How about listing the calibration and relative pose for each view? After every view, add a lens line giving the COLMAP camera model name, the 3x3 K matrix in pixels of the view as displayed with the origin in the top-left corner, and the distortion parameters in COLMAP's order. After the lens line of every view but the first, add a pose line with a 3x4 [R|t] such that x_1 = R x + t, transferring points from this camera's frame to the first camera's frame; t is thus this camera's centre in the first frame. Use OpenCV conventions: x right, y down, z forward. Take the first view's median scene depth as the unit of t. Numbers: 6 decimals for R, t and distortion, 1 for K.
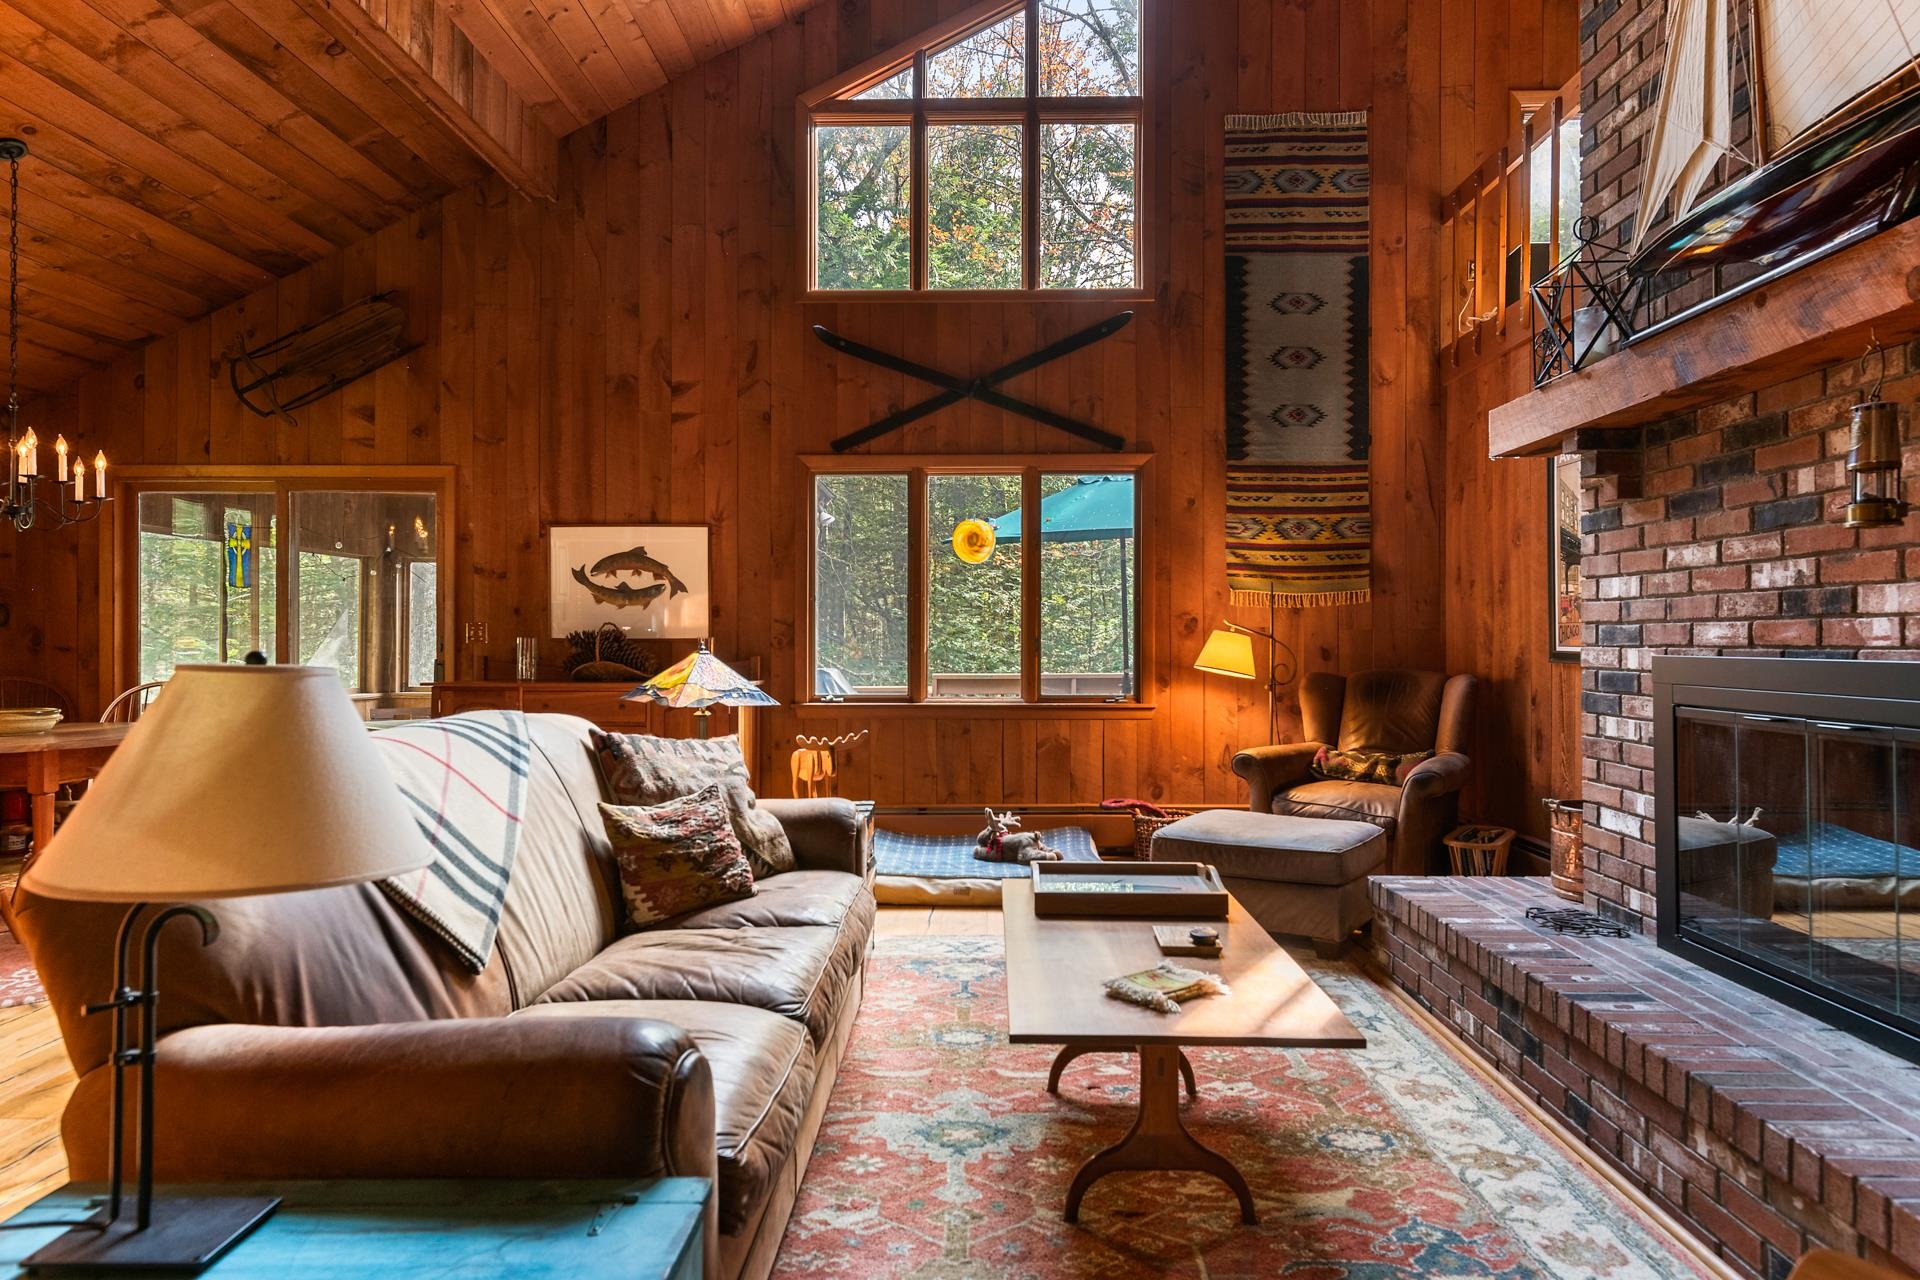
lens RADIAL K [[1102.6, 0, 960.6], [0, 1102.6, 630.6], [0, 0, 1]] dist [0.013001, -0.003992]
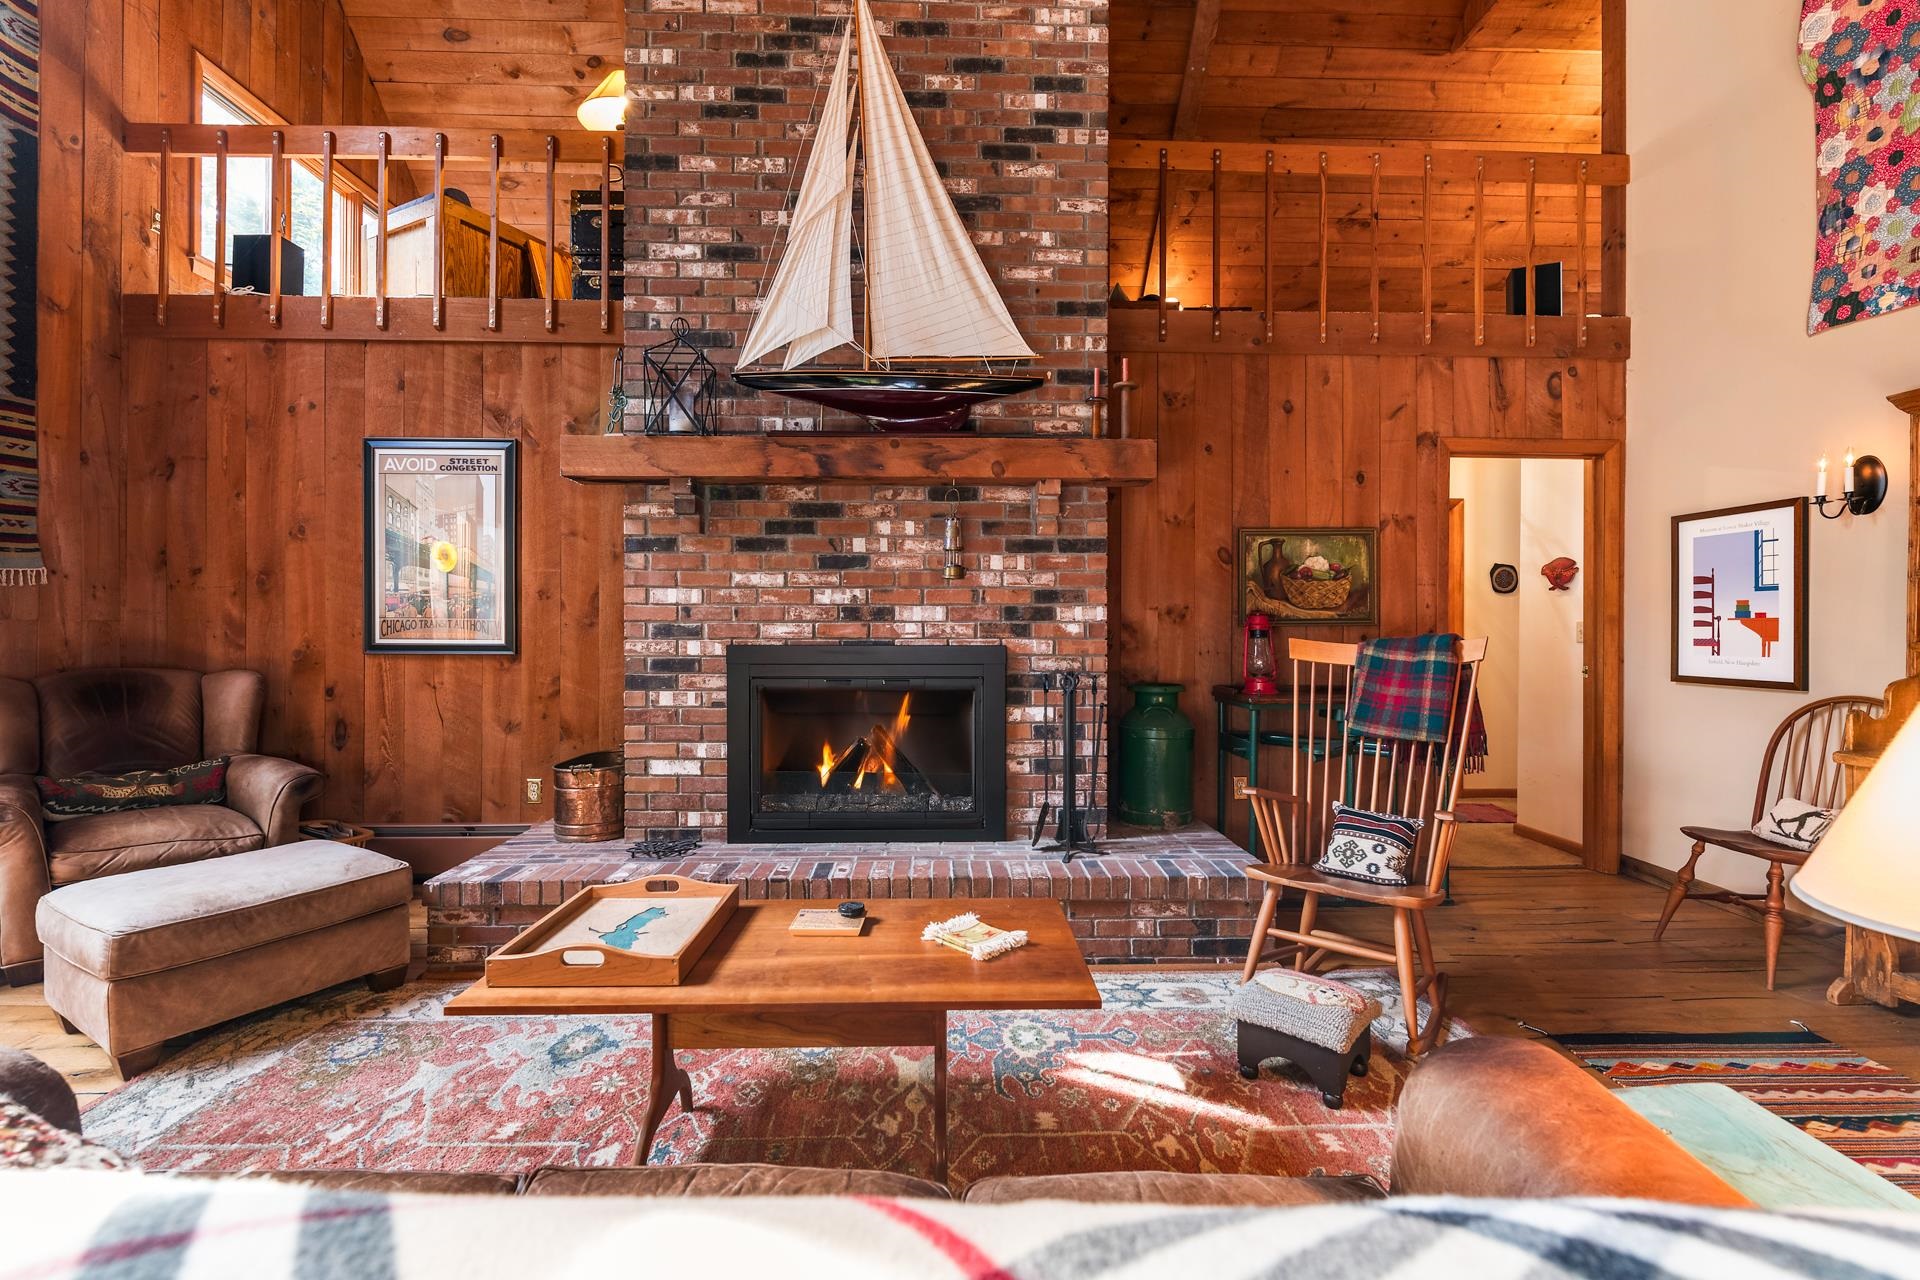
lens RADIAL K [[835.4, 0, 967.2], [0, 835.4, 633.6], [0, 0, 1]] dist [0.001114, -0.005036]
pose [[-0.057080, -0.007030, 0.998345, -0.294113], [-0.009470, 0.999934, 0.006500, -0.001589], [-0.998325, -0.009083, -0.057143, 0.449391]]
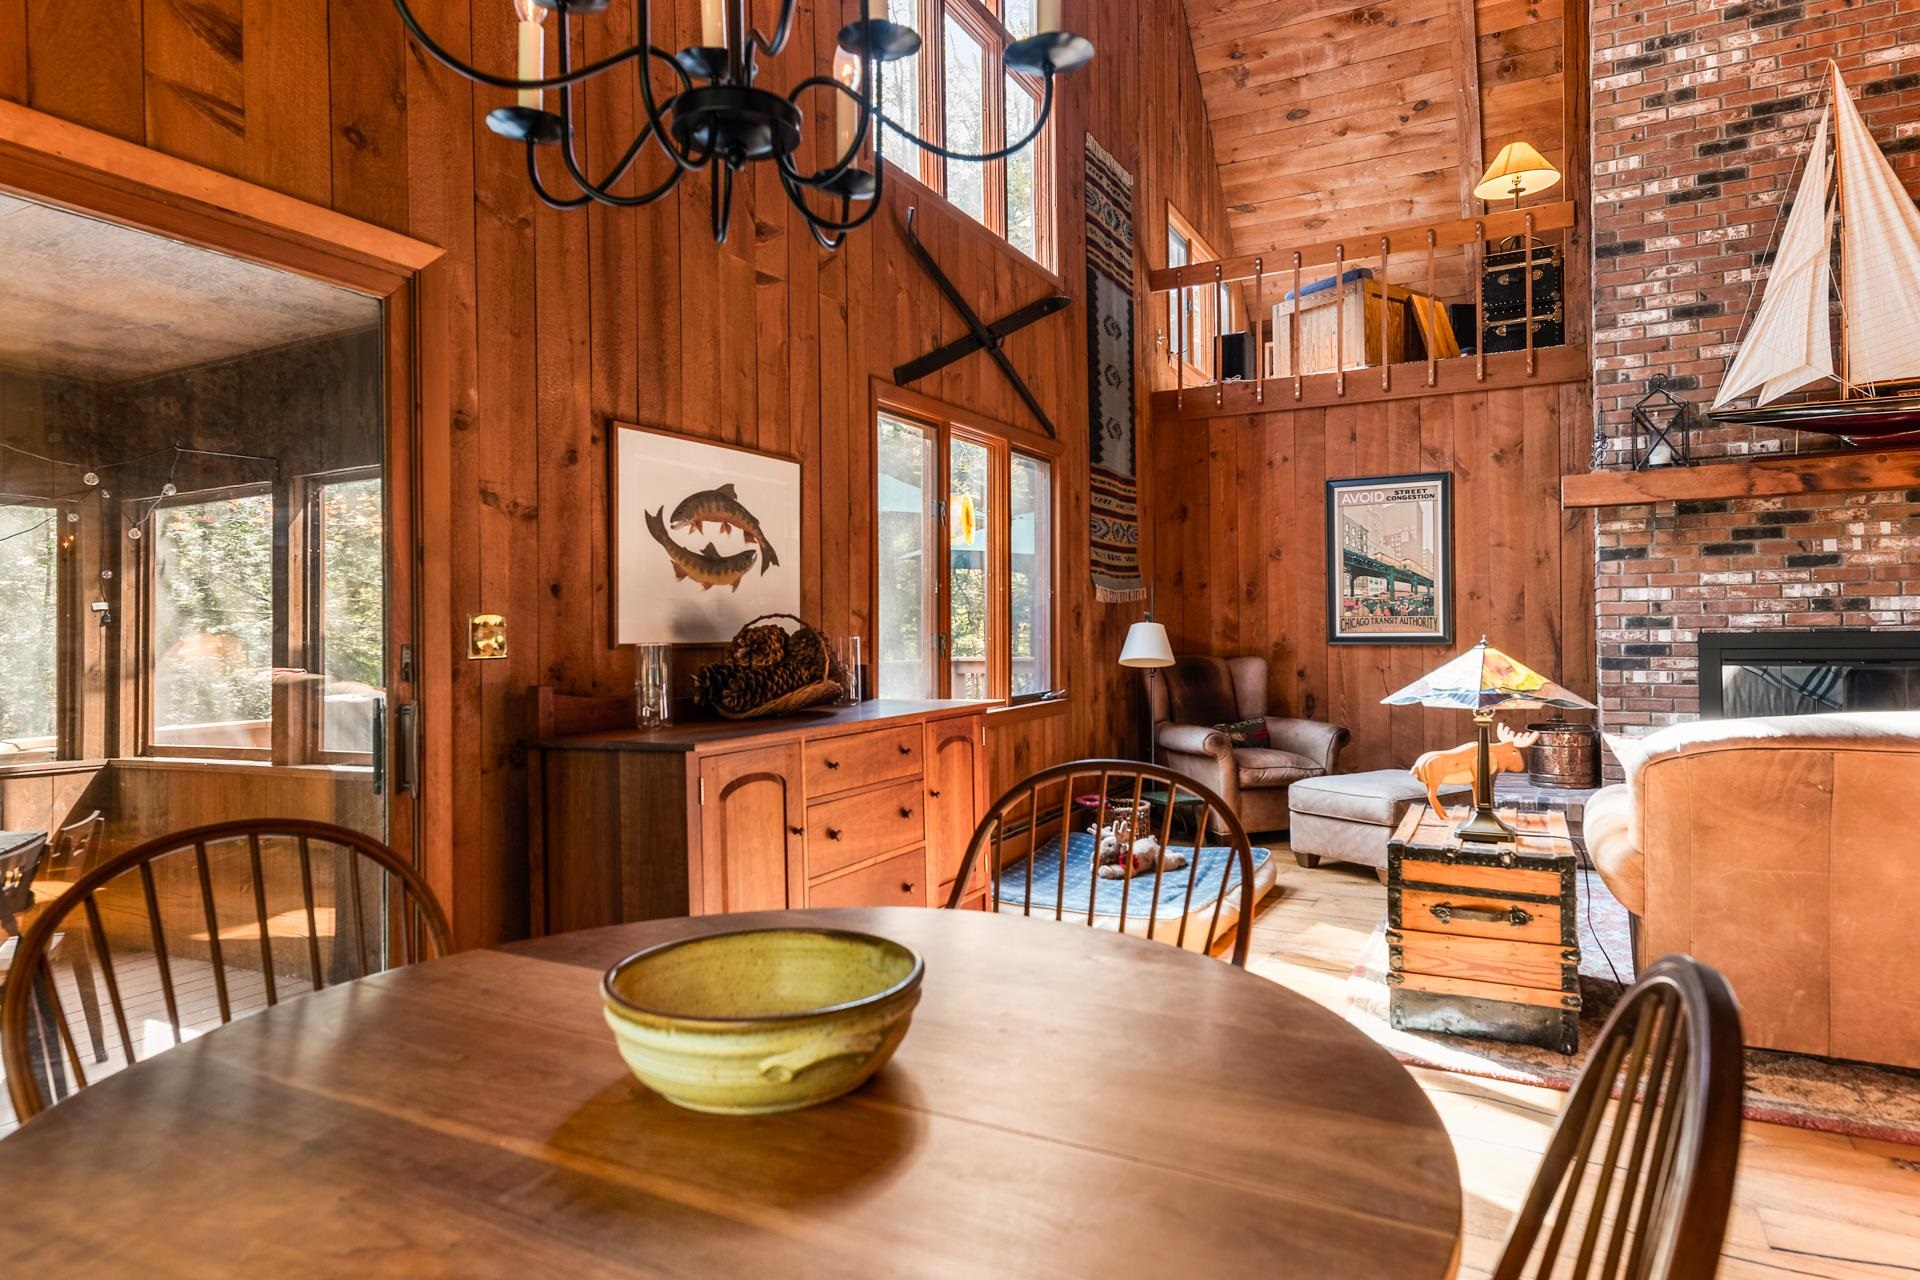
lens RADIAL K [[1132.6, 0, 960.8], [0, 1132.6, 629.0], [0, 0, 1]] dist [0.011671, -0.002469]
pose [[0.445209, -0.007284, 0.895397, -0.925211], [0.008593, 0.999956, 0.003862, -0.000795], [-0.895385, 0.005974, 0.445252, 0.749892]]
